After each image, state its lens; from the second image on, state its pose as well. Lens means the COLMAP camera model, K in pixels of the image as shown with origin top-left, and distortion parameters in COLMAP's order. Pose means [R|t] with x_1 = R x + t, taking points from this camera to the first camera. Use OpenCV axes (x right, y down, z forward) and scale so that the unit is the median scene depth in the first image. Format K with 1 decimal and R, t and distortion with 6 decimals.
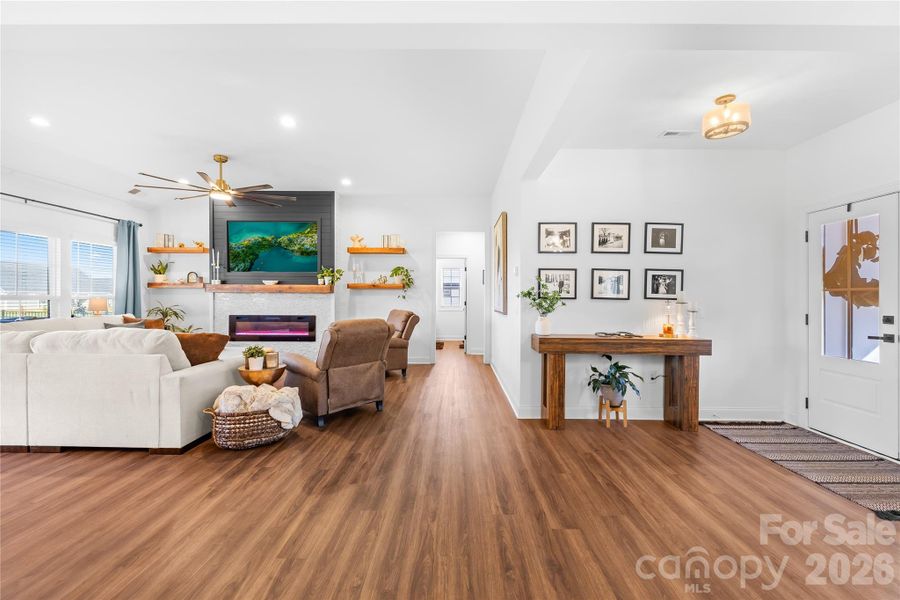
lens RADIAL K [[384.5, 0, 456.8], [0, 384.5, 297.8], [0, 0, 1]] dist [-0.000954, -0.000159]
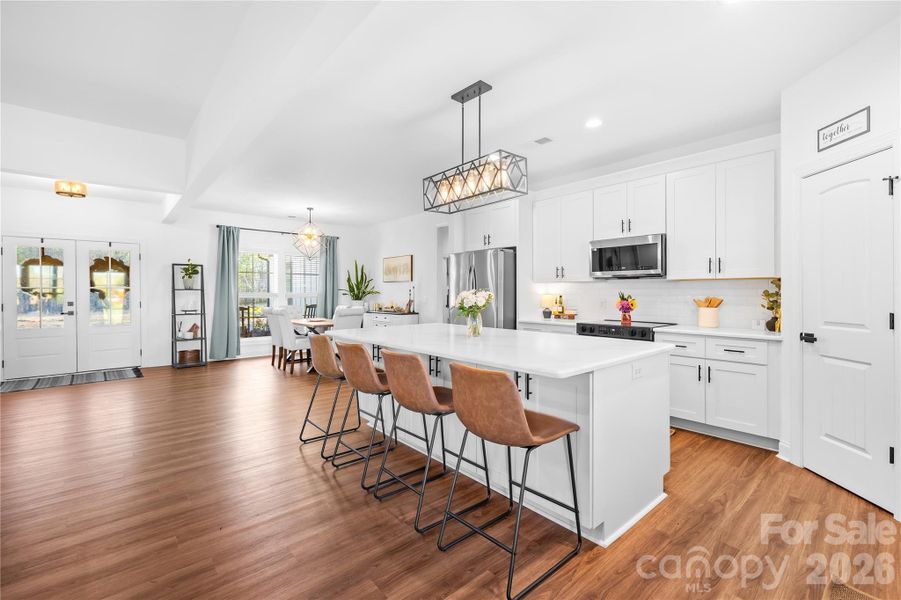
lens RADIAL K [[385.0, 0, 439.9], [0, 385.0, 293.3], [0, 0, 1]] dist [-0.000954, -0.000159]
pose [[-0.651715, -0.004411, 0.758451, -1.148018], [0.002216, 0.999968, 0.007720, -0.005679], [-0.758461, 0.006712, -0.651684, 0.615996]]
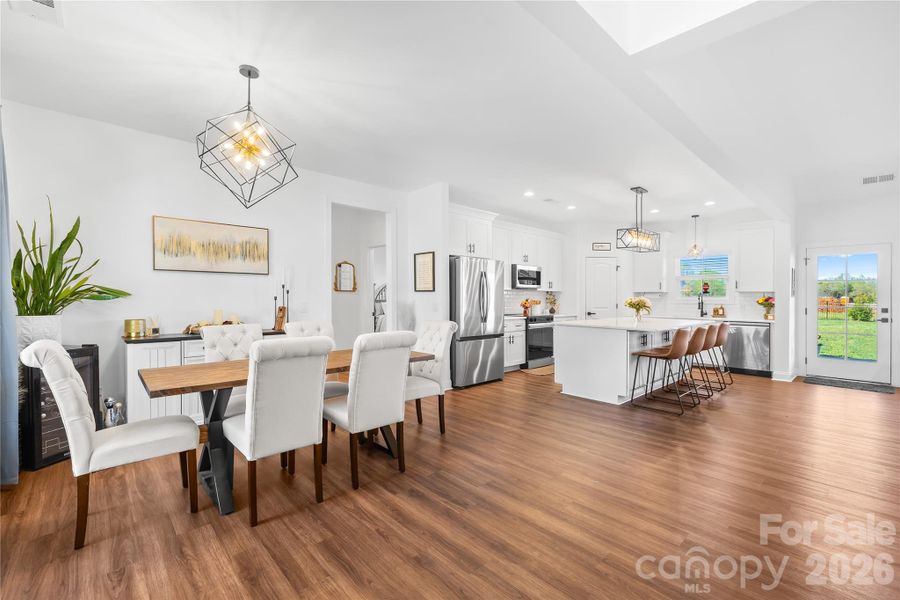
lens RADIAL K [[392.7, 0, 451.5], [0, 392.7, 293.5], [0, 0, 1]] dist [0.001518, 0.000135]
pose [[-0.729140, -0.015702, -0.684184, 0.691796], [-0.014558, 0.999866, -0.007433, 0.001859], [0.684209, 0.004541, -0.729272, 0.651287]]
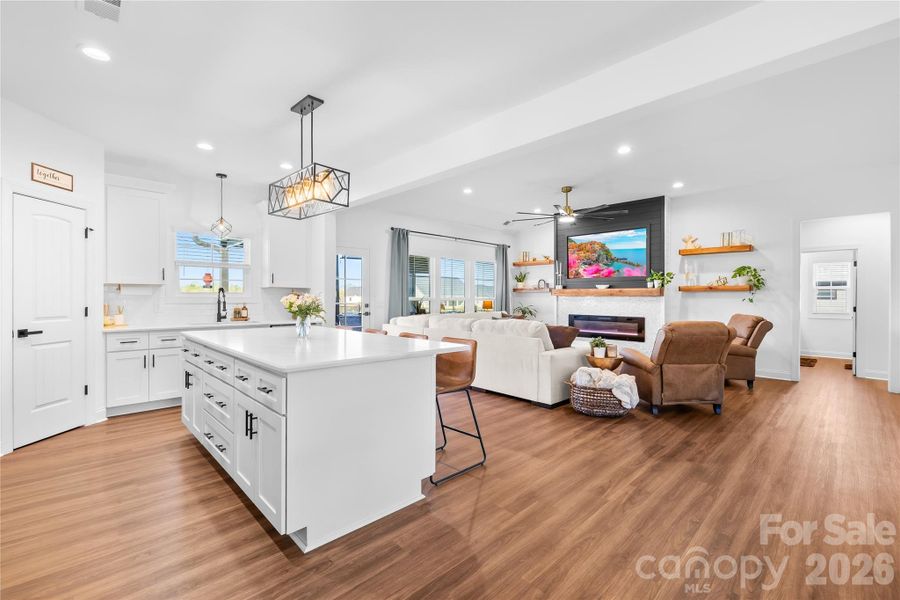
lens RADIAL K [[392.7, 0, 446.5], [0, 392.7, 296.6], [0, 0, 1]] dist [0.001518, 0.000135]
pose [[0.694509, -0.001650, -0.719482, 0.043674], [-0.006776, 0.999938, -0.008833, 0.004040], [0.719452, 0.011010, 0.694455, -0.210460]]
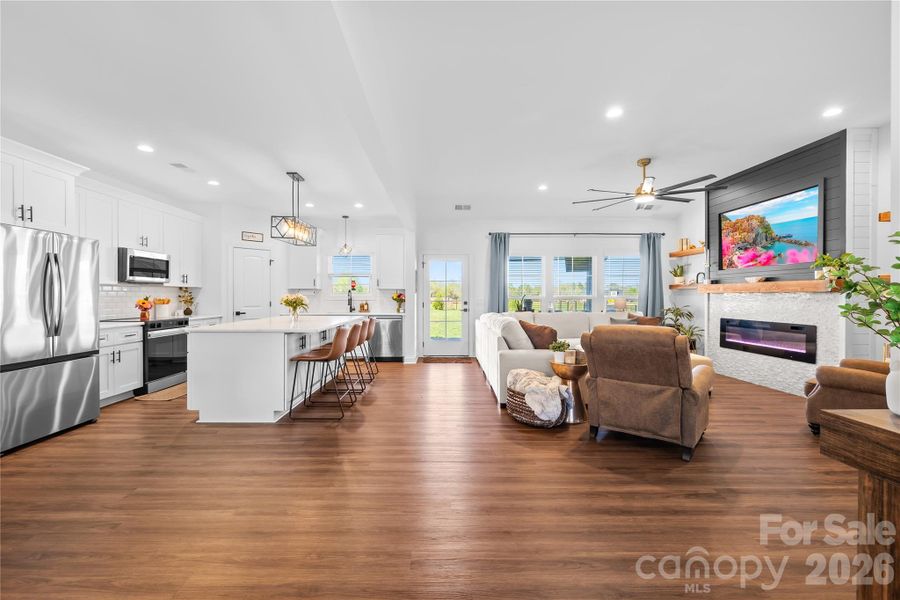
lens RADIAL K [[384.5, 0, 440.1], [0, 384.5, 299.3], [0, 0, 1]] dist [-0.000954, -0.000159]
pose [[0.000832, 0.005620, -0.999984, 0.500348], [-0.007201, 0.999958, 0.005614, 0.001230], [0.999974, 0.007197, 0.000873, 0.559112]]
